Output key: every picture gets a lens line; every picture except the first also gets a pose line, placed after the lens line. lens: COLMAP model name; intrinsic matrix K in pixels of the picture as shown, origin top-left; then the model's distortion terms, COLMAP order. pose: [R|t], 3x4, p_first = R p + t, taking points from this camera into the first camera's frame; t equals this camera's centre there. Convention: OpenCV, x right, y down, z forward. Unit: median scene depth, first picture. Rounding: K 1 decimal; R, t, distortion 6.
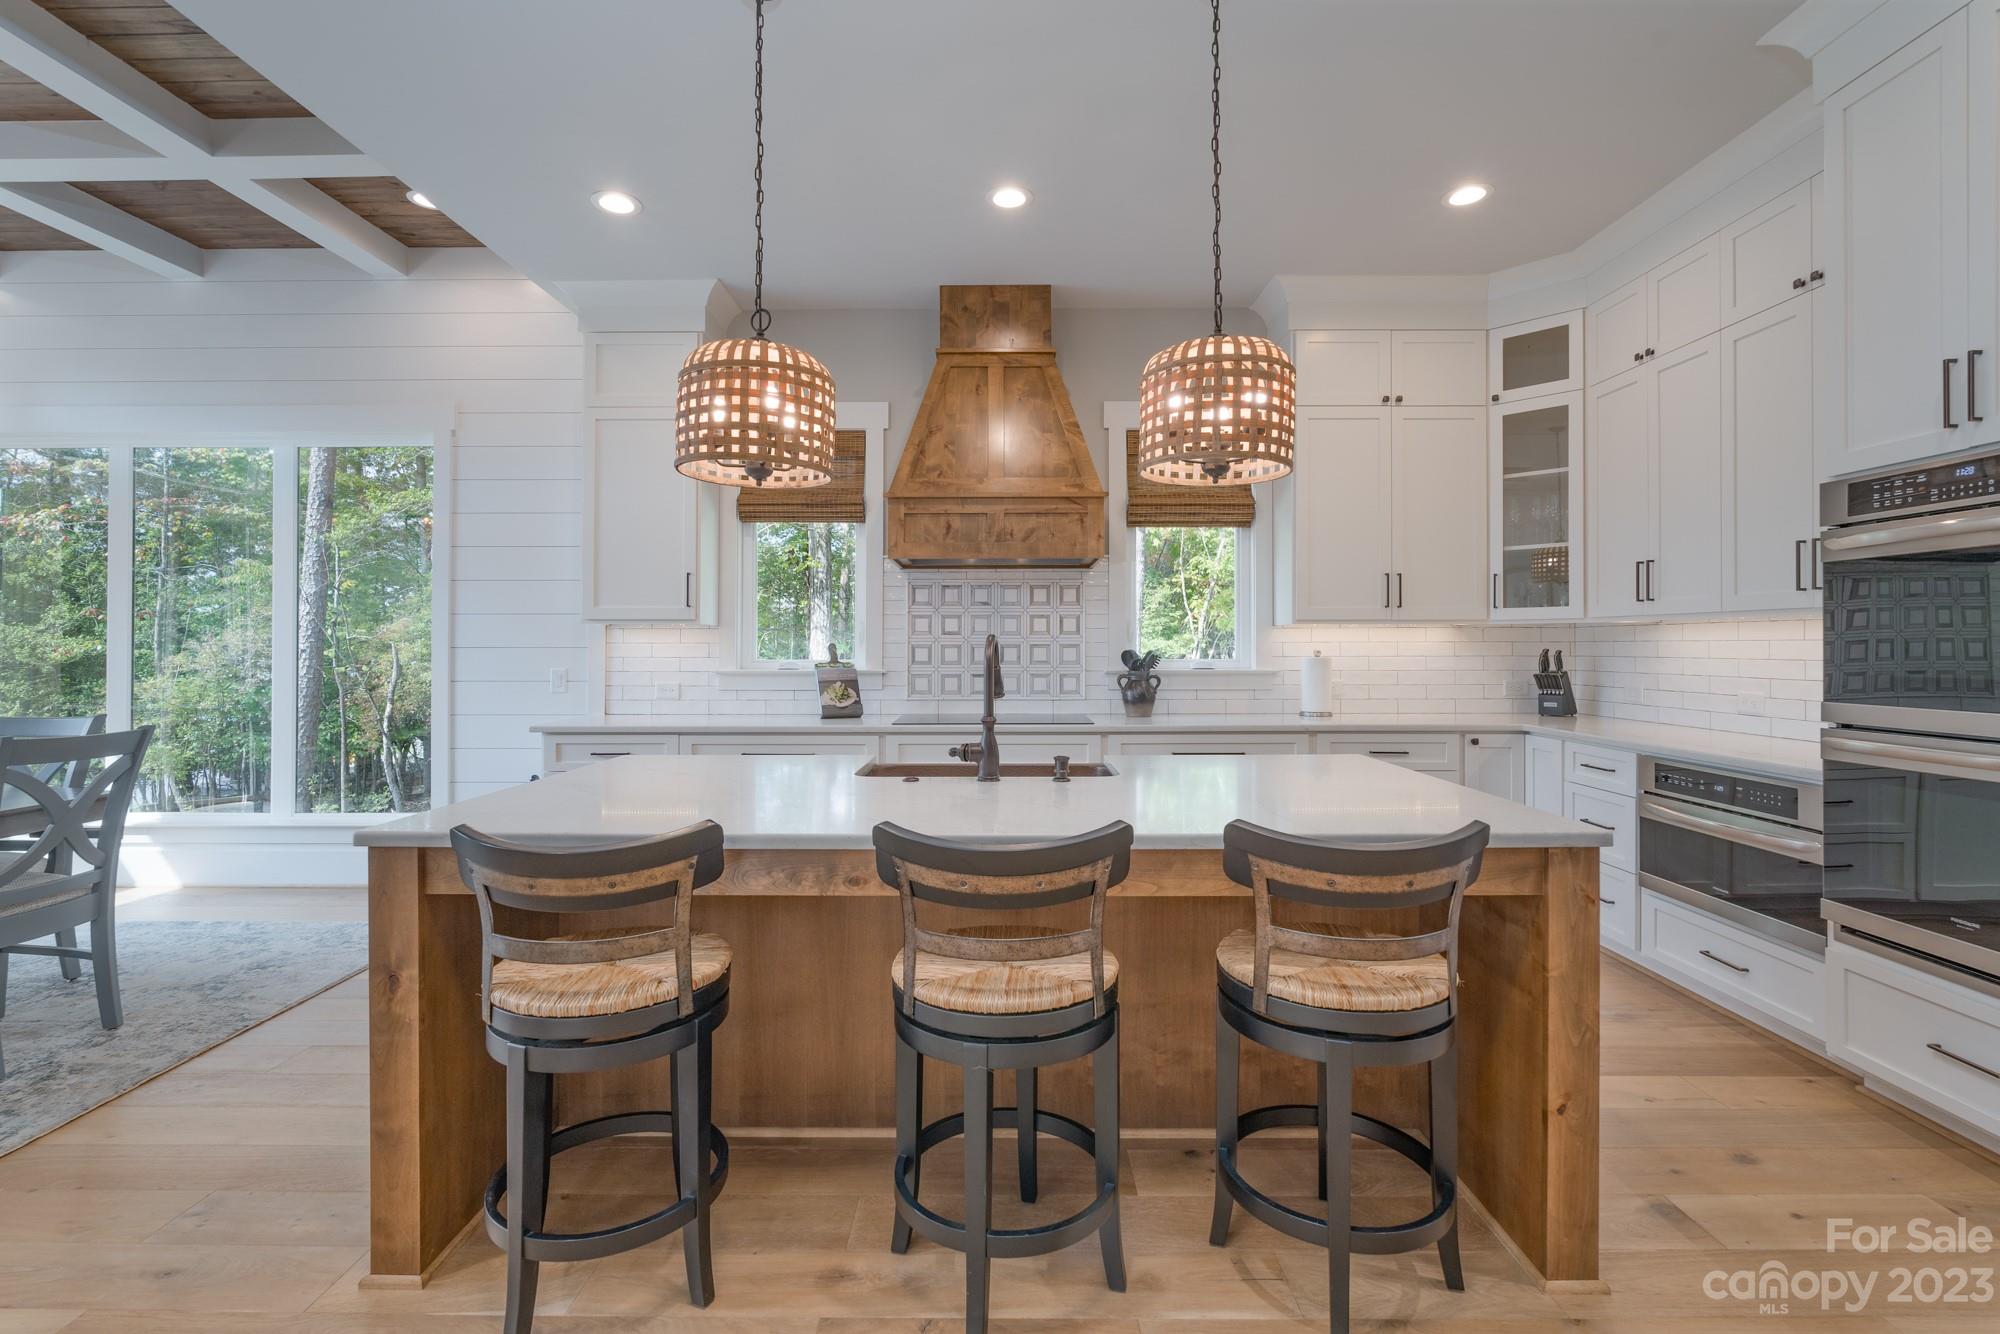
lens RADIAL K [[898.6, 0, 992.0], [0, 898.6, 643.5], [0, 0, 1]] dist [-0.003789, -0.000679]
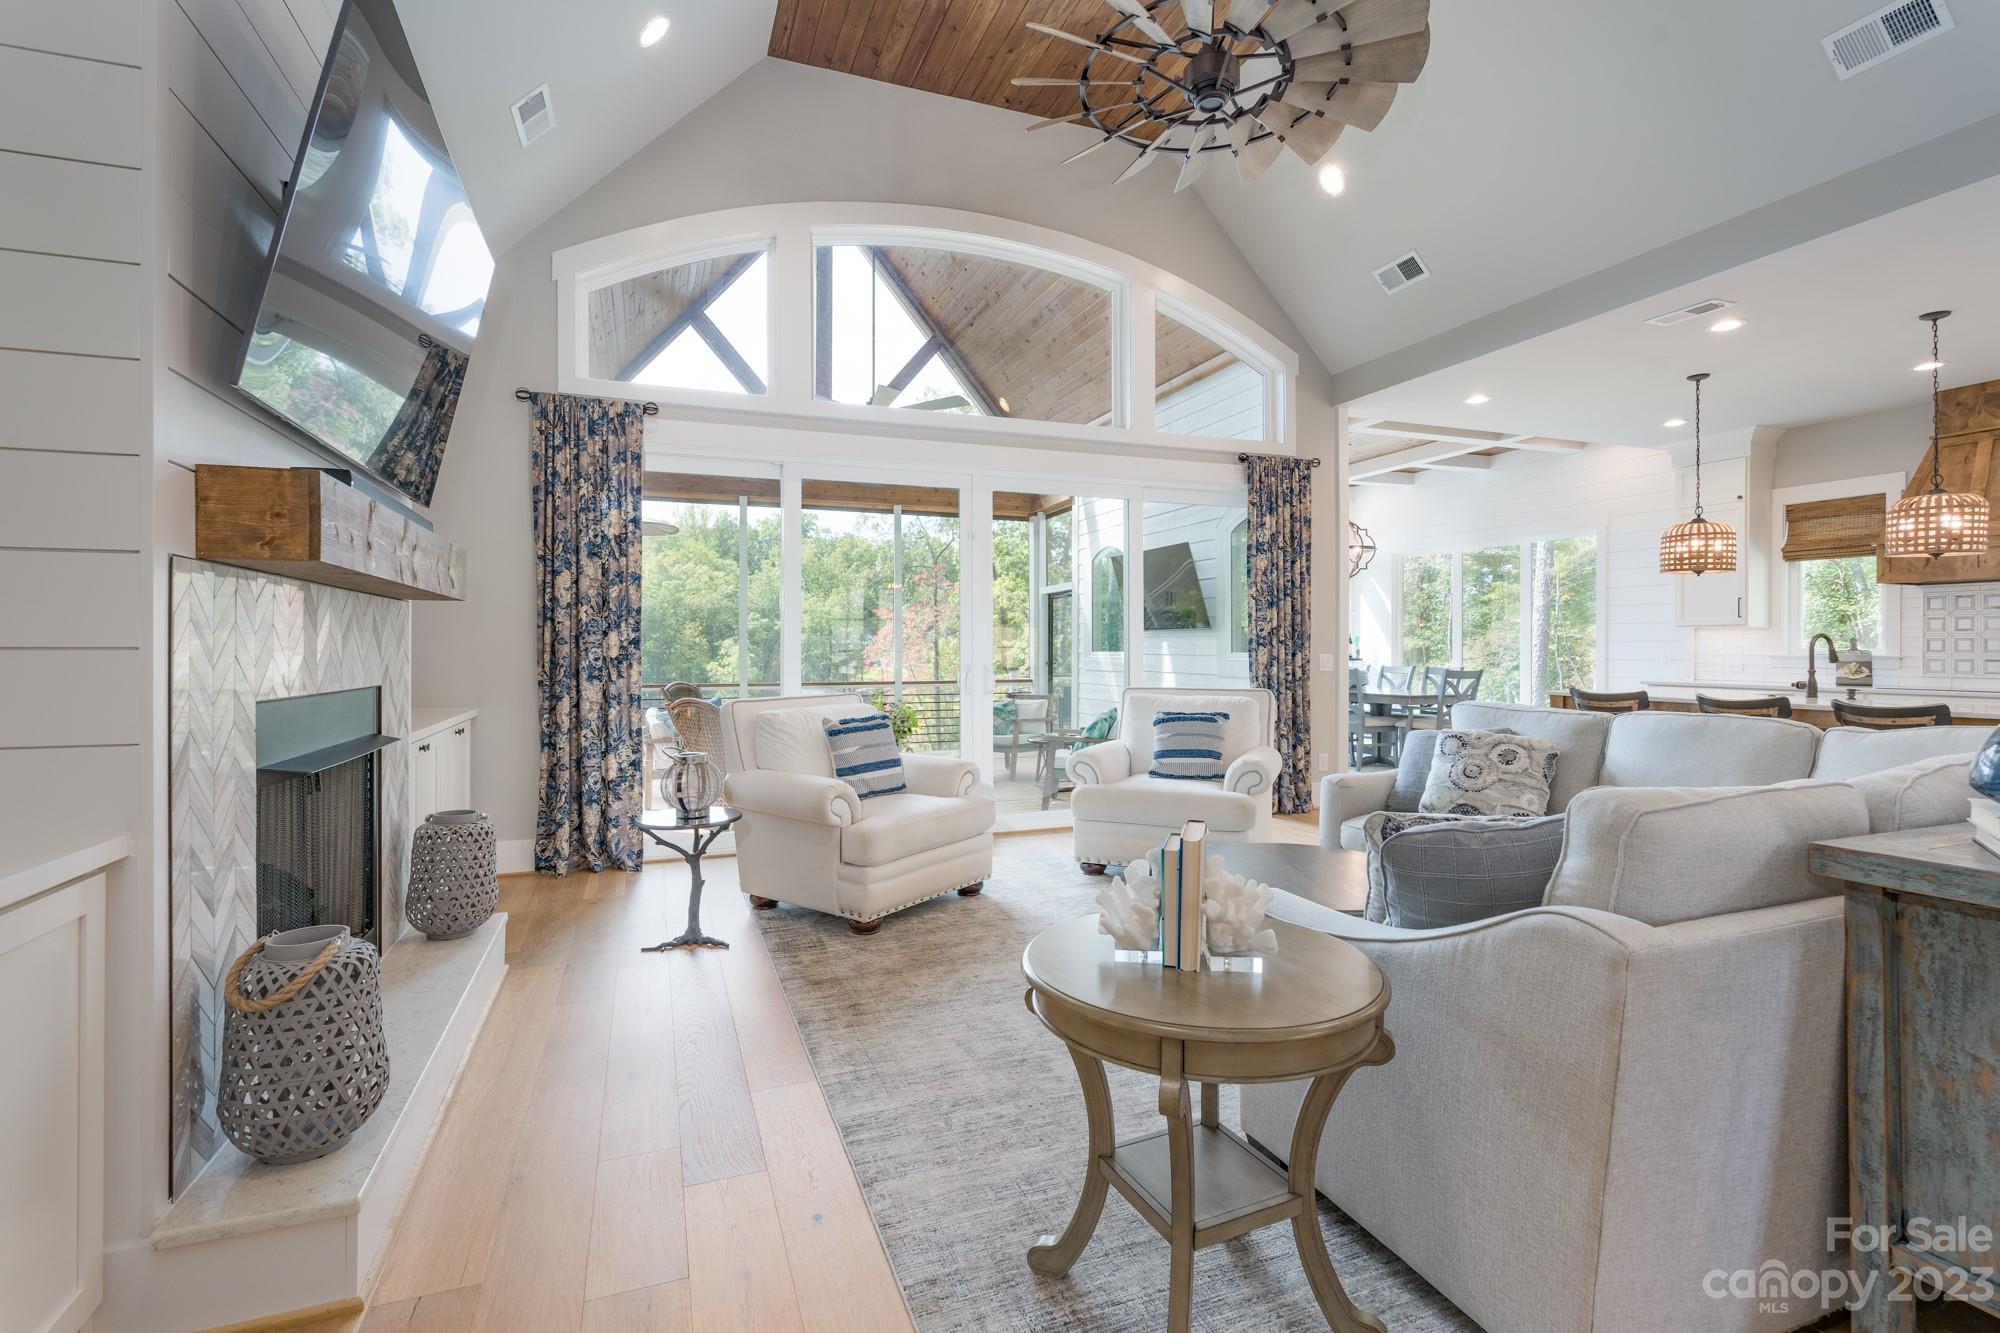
lens RADIAL K [[898.6, 0, 992.0], [0, 898.6, 643.0], [0, 0, 1]] dist [-0.003789, -0.000679]
pose [[0.361304, -0.001016, -0.932447, 0.699433], [0.002459, 0.999997, -0.000137, 0.005350], [0.932445, -0.002243, 0.361306, -0.900192]]
